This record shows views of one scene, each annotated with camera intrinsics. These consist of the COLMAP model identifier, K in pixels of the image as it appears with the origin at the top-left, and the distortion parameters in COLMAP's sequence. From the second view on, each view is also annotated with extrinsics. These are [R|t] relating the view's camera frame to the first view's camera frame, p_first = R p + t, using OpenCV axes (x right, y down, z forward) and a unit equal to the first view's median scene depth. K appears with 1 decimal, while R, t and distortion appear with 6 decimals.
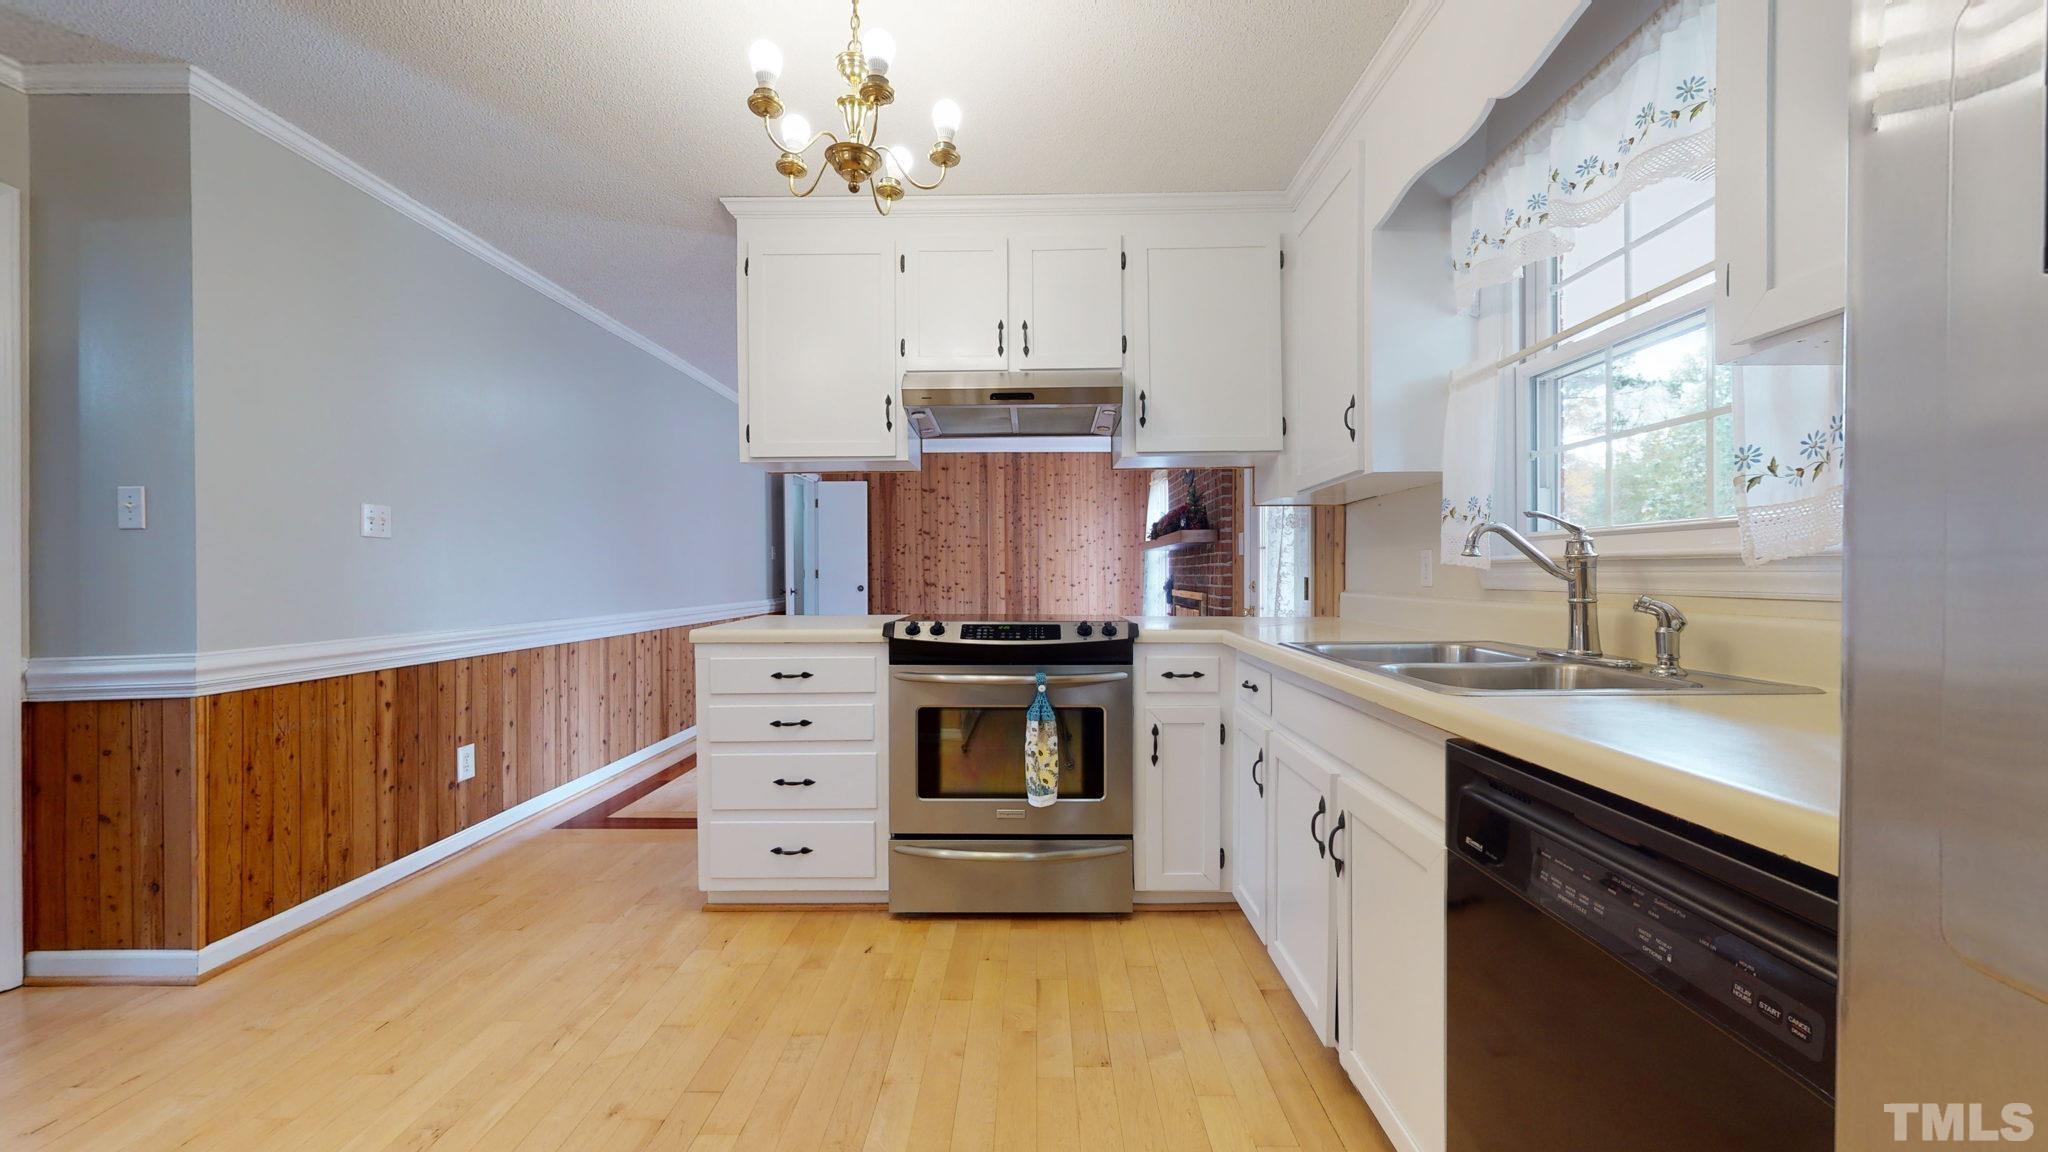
lens RADIAL K [[749.2, 0, 1024.5], [0, 749.2, 578.9], [0, 0, 1]] dist [-0.001021, 0.000322]
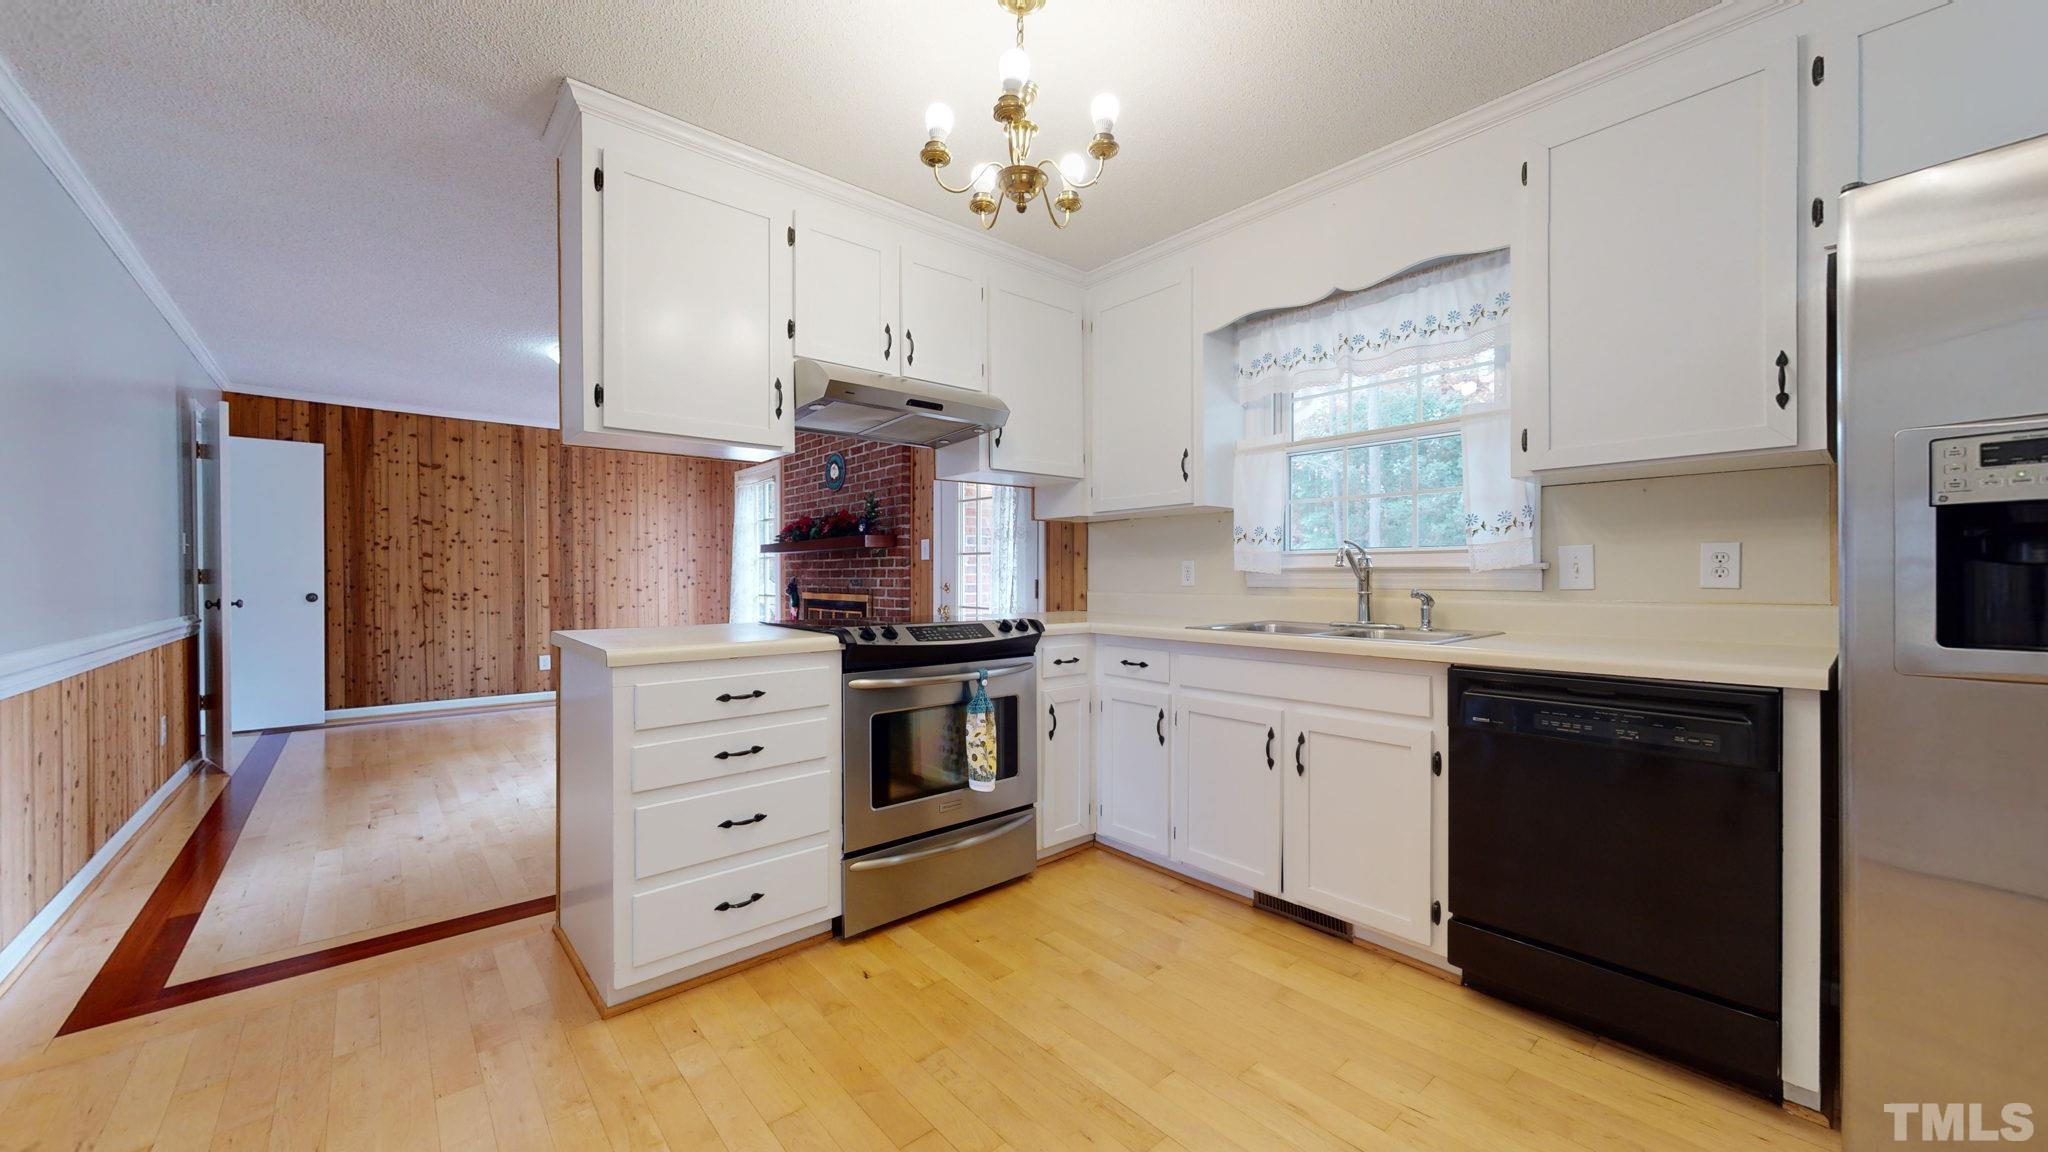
lens RADIAL K [[749.2, 0, 1022.9], [0, 749.2, 578.7], [0, 0, 1]] dist [-0.001021, 0.000322]
pose [[0.743989, -0.000554, 0.668191, -0.629805], [0.003547, 0.999989, -0.003120, -0.000483], [-0.668182, 0.004691, 0.743983, 0.149525]]
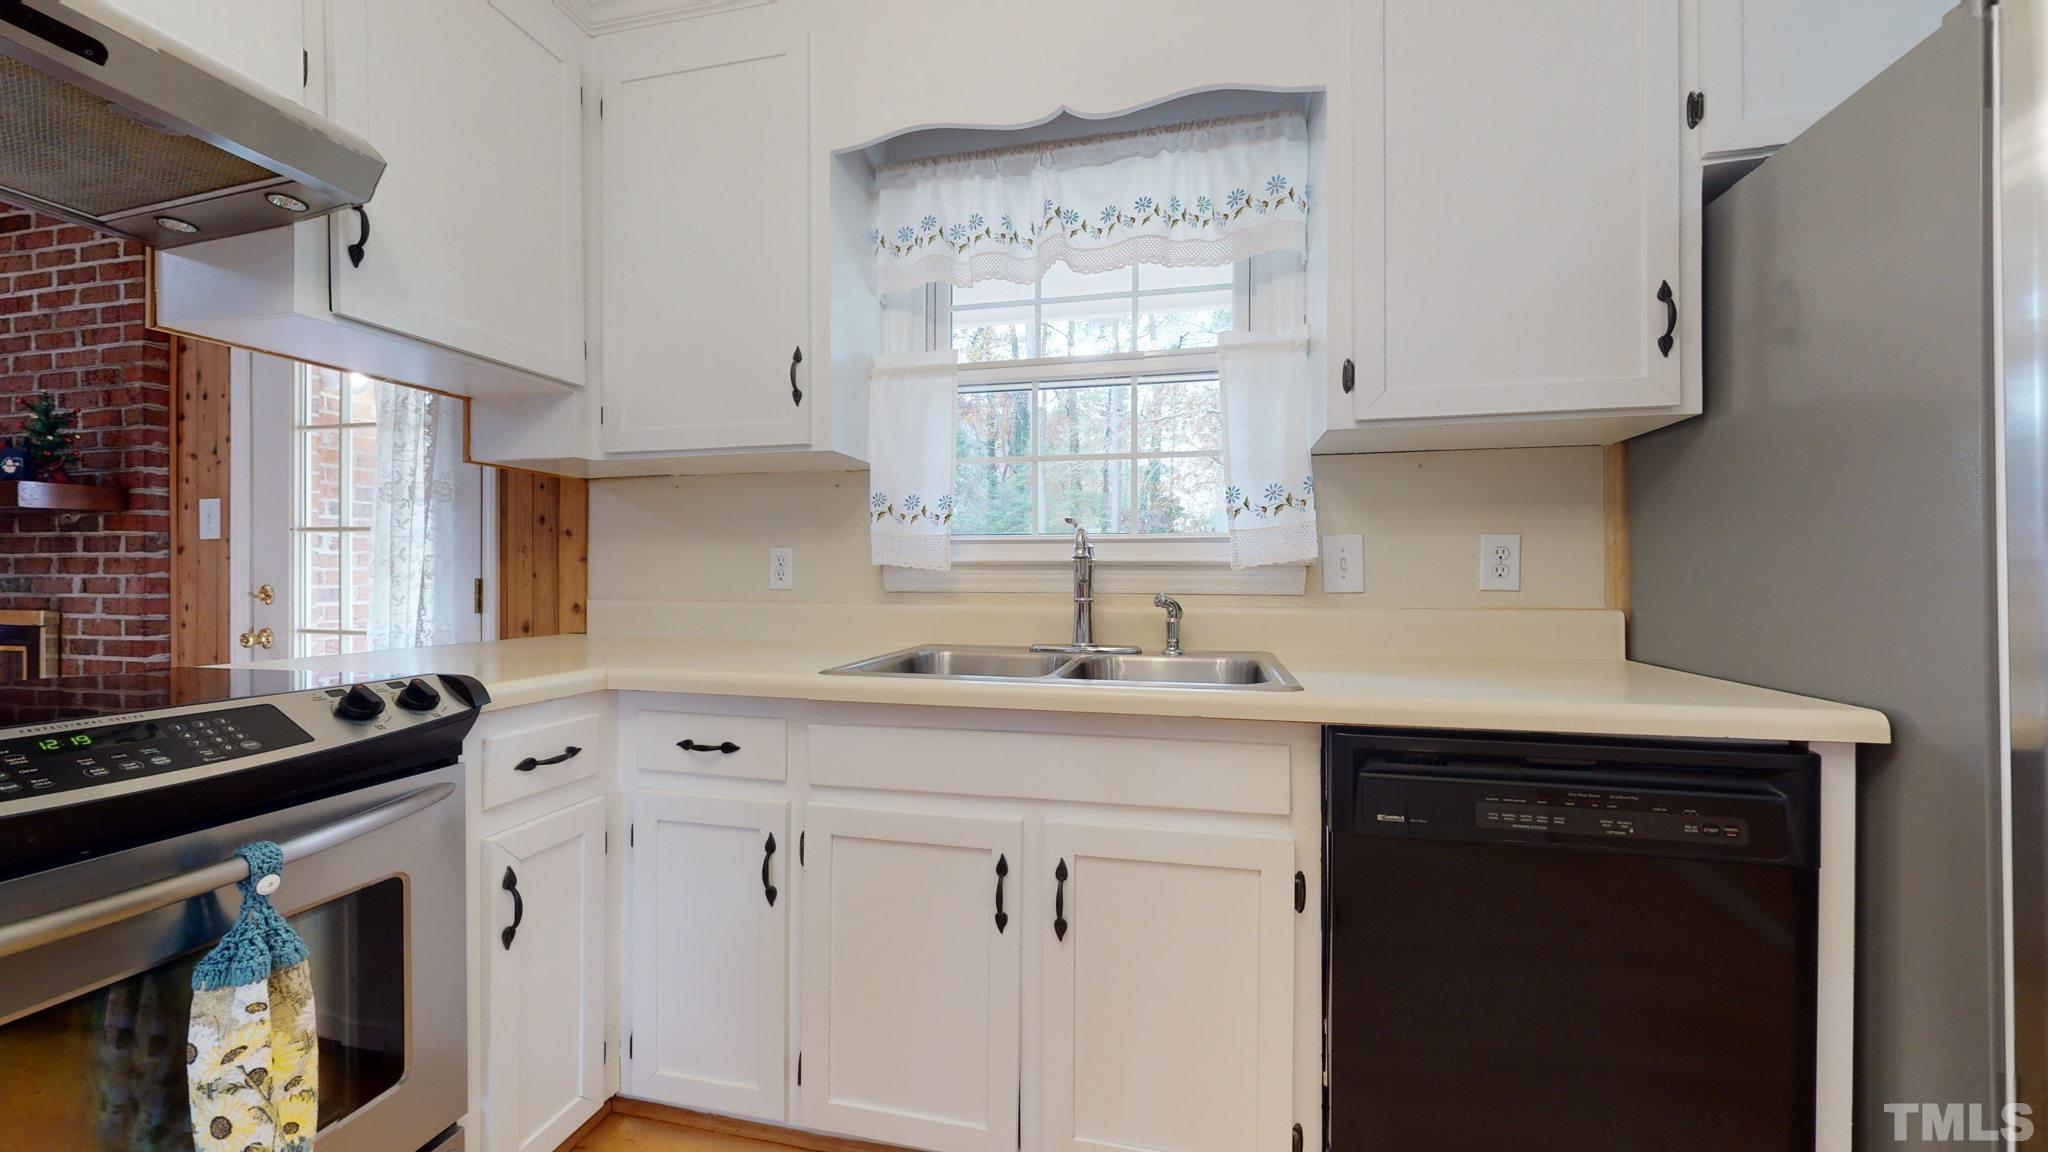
lens RADIAL K [[749.2, 0, 1021.7], [0, 749.2, 579.5], [0, 0, 1]] dist [-0.001021, 0.000322]
pose [[0.203028, -0.001949, 0.979171, -0.248166], [0.003027, 0.999994, 0.001363, -0.001975], [-0.979168, 0.002687, 0.203033, 0.539981]]
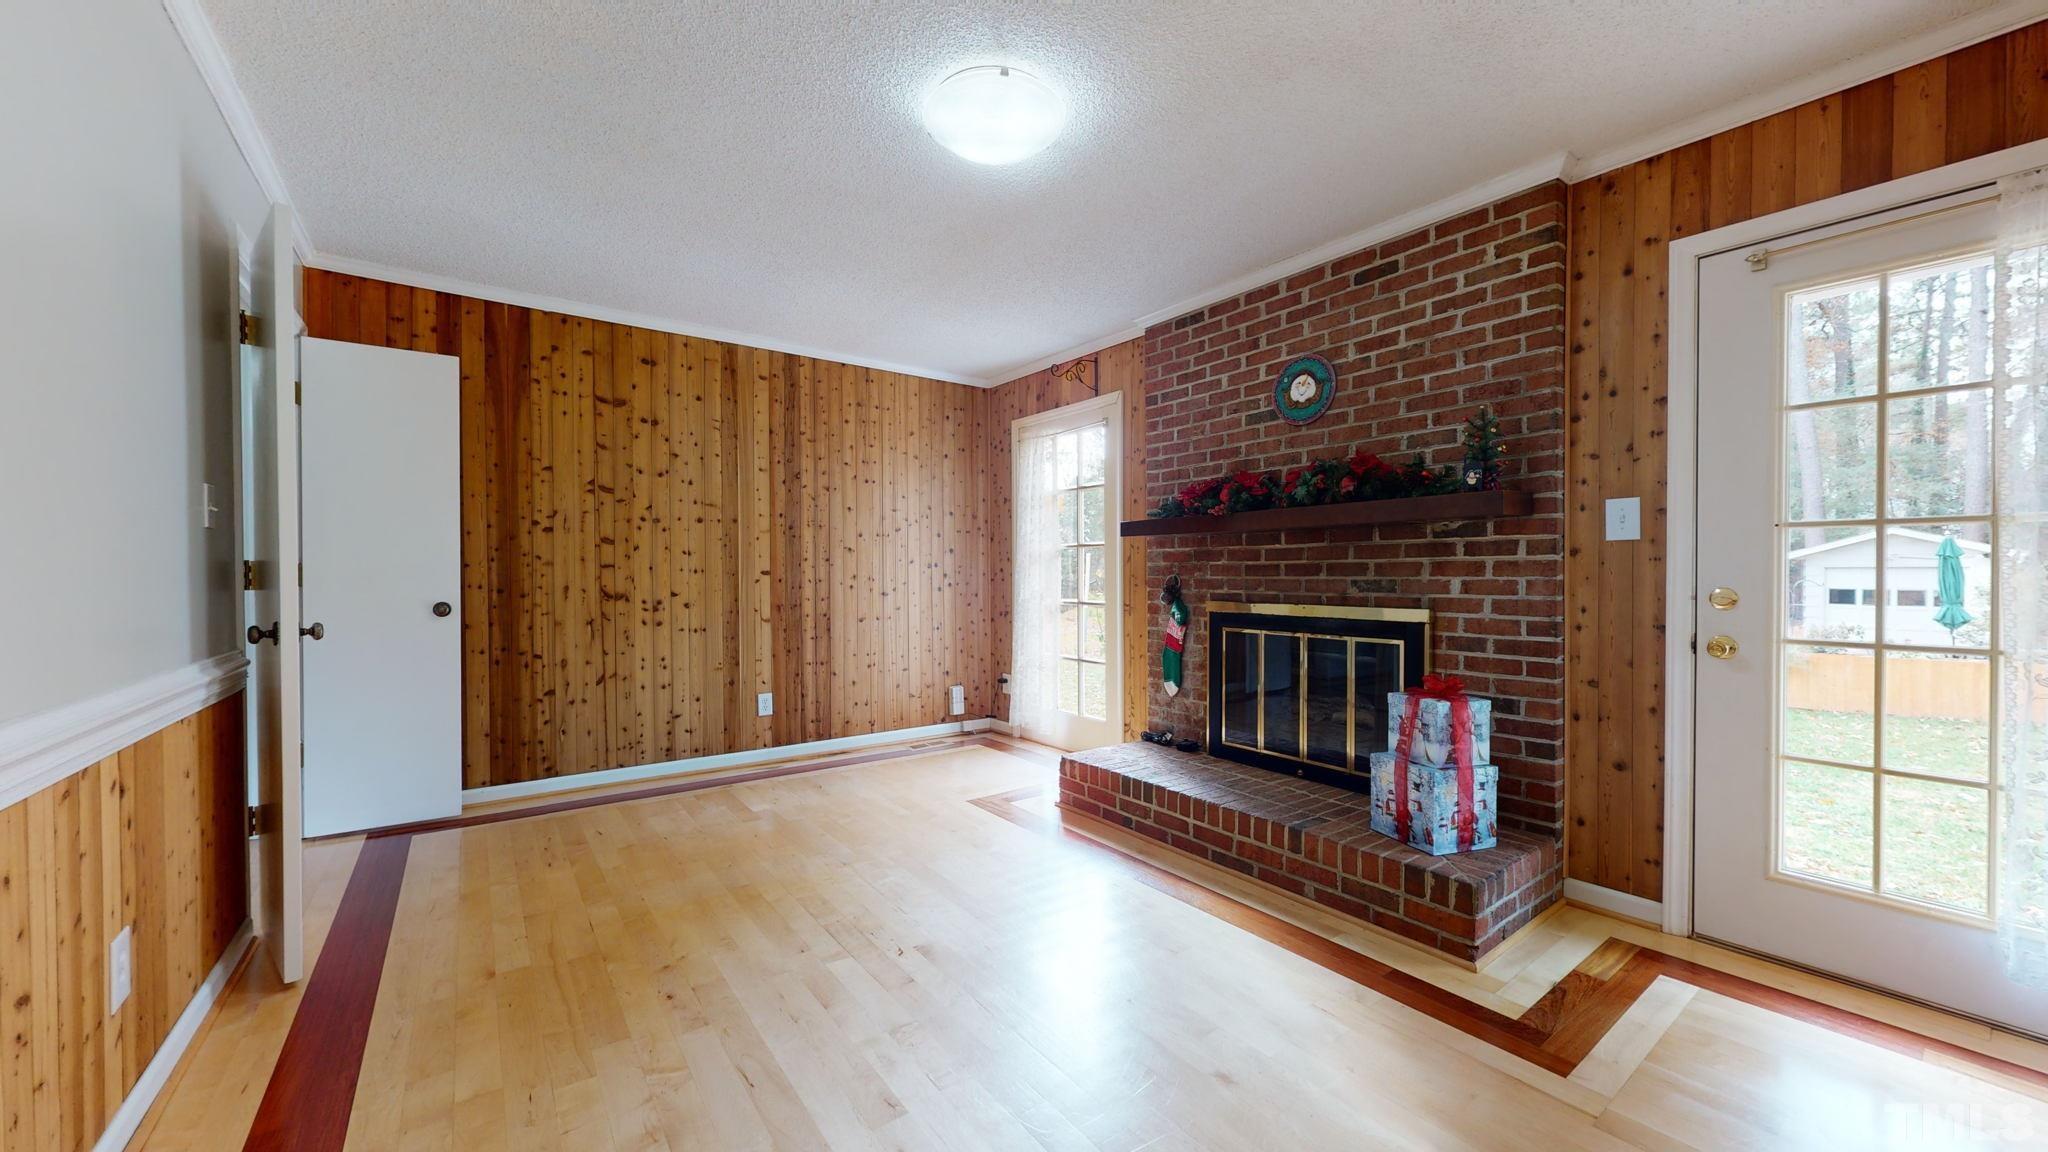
lens RADIAL K [[749.2, 0, 1025.7], [0, 749.2, 579.3], [0, 0, 1]] dist [-0.001021, 0.000322]
pose [[0.795144, -0.004278, 0.606405, -0.698934], [0.003700, 0.999991, 0.002202, -0.012961], [-0.606409, 0.000493, 0.795153, 1.530905]]
